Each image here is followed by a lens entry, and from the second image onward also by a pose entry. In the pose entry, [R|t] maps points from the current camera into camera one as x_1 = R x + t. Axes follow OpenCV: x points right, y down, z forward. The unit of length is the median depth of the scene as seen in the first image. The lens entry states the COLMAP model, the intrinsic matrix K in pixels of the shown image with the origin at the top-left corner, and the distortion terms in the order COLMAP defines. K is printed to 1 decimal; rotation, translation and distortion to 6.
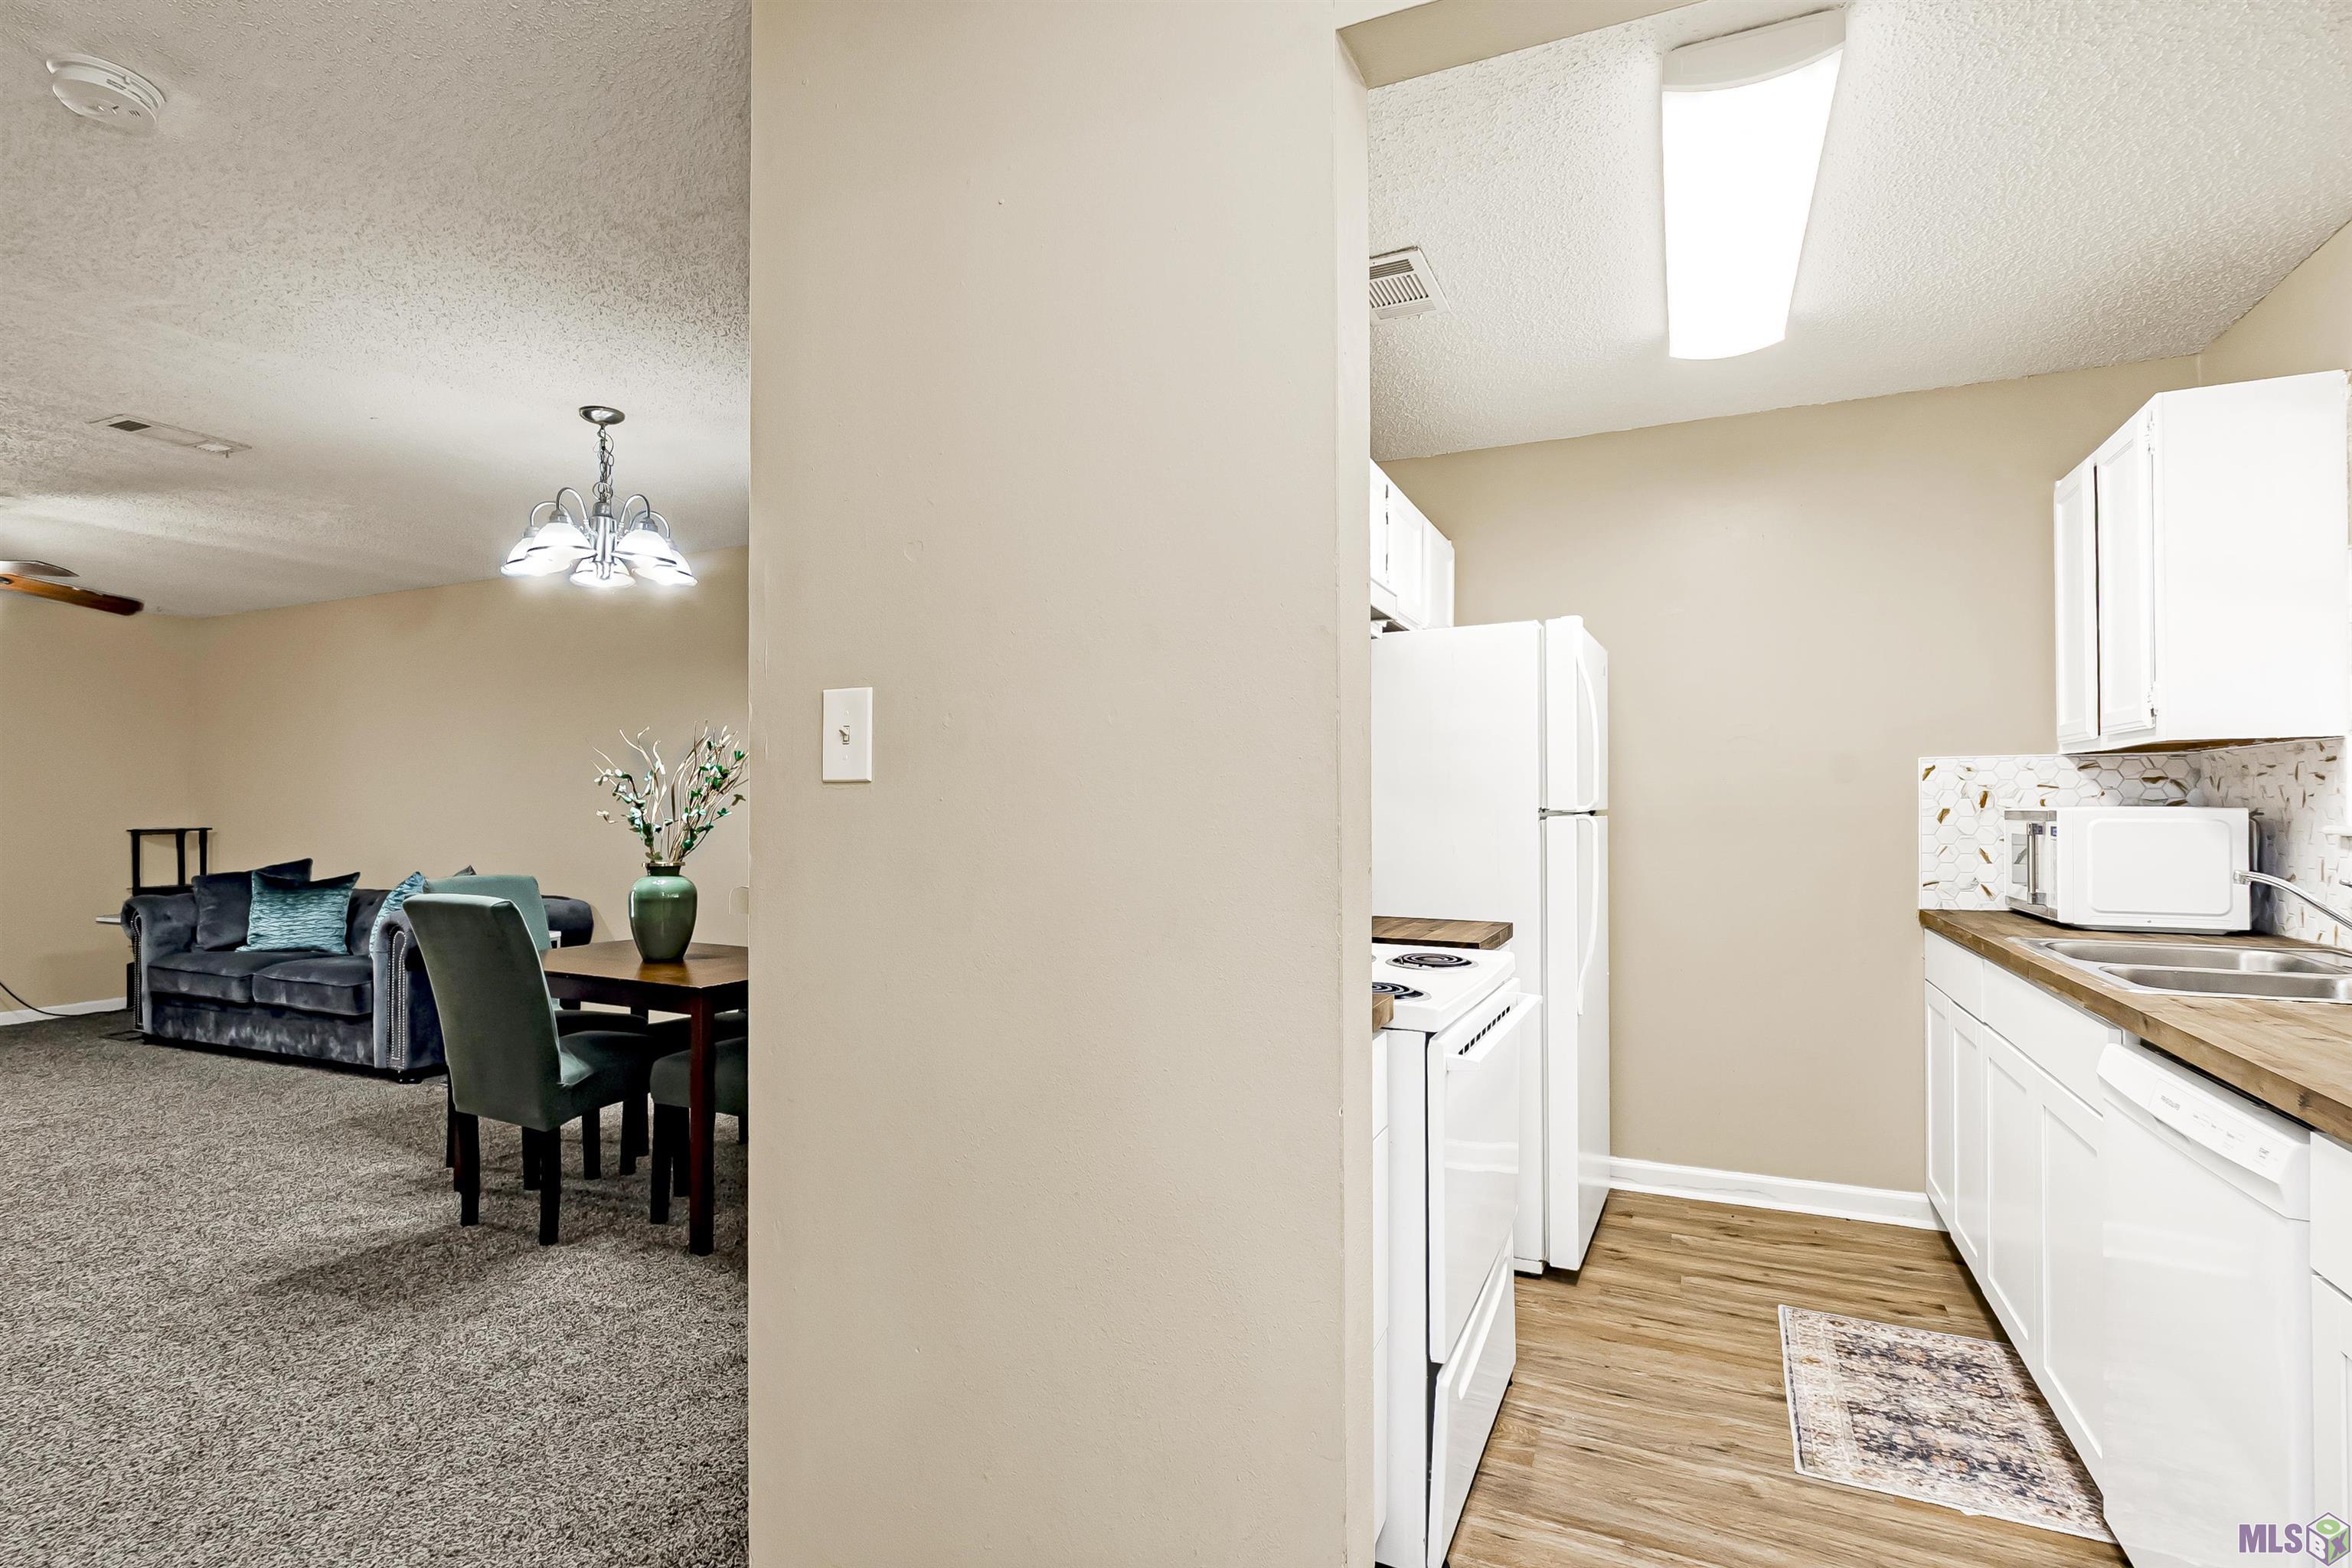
lens RADIAL K [[1096.8, 0, 1179.6], [0, 1096.8, 784.3], [0, 0, 1]] dist [0.004801, 0.000380]
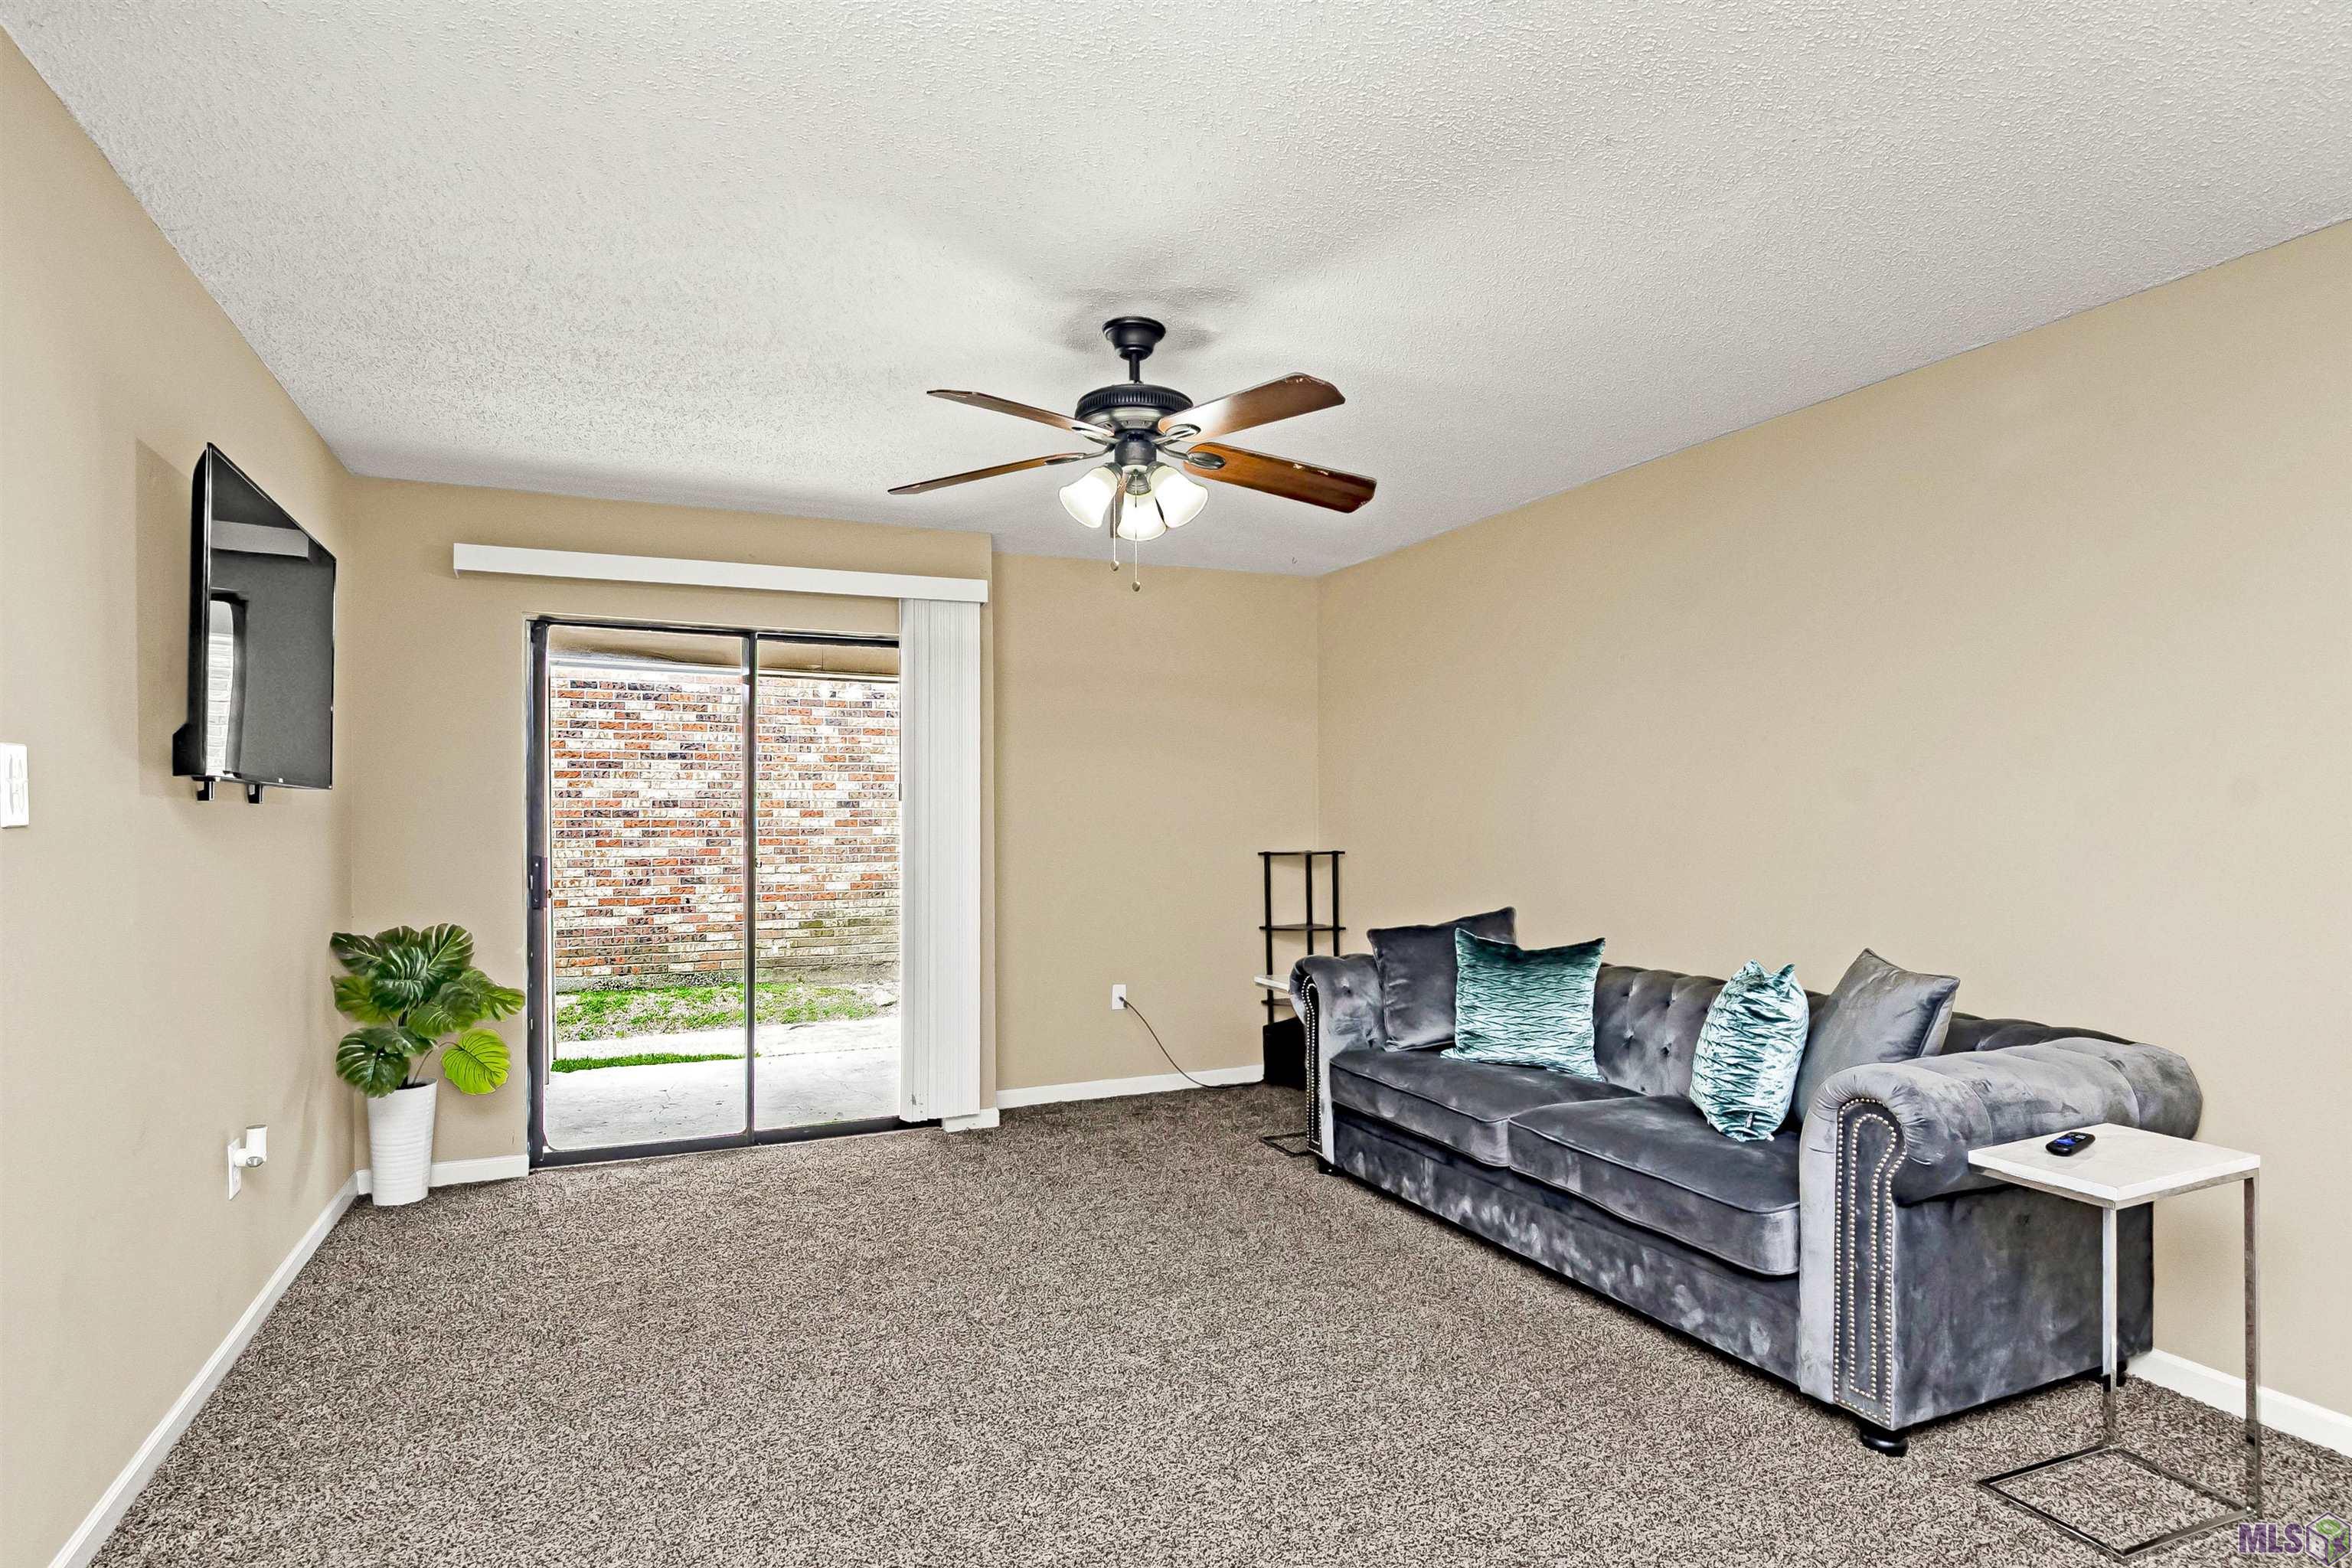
lens RADIAL K [[1246.6, 0, 1178.9], [0, 1246.6, 793.8], [0, 0, 1]] dist [-0.003751, -0.000475]
pose [[0.751308, -0.008270, -0.659900, -0.505603], [0.015817, 0.999860, 0.005477, -0.004451], [0.659762, -0.014552, 0.751334, 0.374113]]
